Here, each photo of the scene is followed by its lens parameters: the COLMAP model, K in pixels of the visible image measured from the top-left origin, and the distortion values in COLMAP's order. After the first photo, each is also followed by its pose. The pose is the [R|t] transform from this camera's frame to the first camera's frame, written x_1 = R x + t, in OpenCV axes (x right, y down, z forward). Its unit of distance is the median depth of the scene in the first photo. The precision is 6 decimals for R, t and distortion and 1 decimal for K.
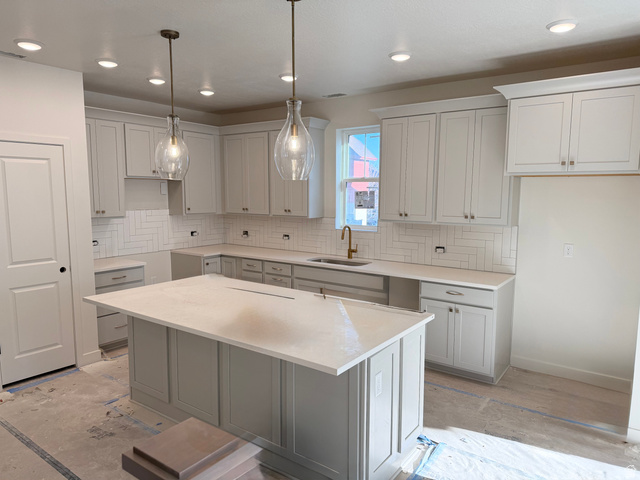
lens RADIAL K [[447.0, 0, 322.0], [0, 447.0, 245.9], [0, 0, 1]] dist [0.052532, -0.049094]
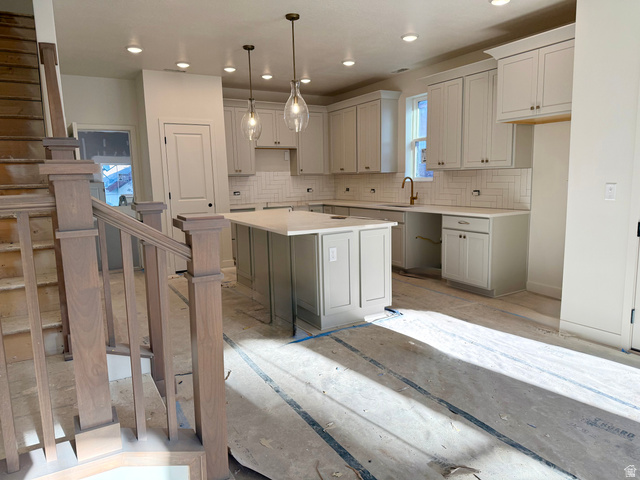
lens RADIAL K [[447.0, 0, 325.5], [0, 447.0, 245.9], [0, 0, 1]] dist [0.052532, -0.049094]
pose [[0.917891, 0.035169, -0.395272, 0.370547], [-0.020289, 0.998921, 0.041764, 0.105780], [0.396315, -0.030315, 0.917614, -0.248641]]
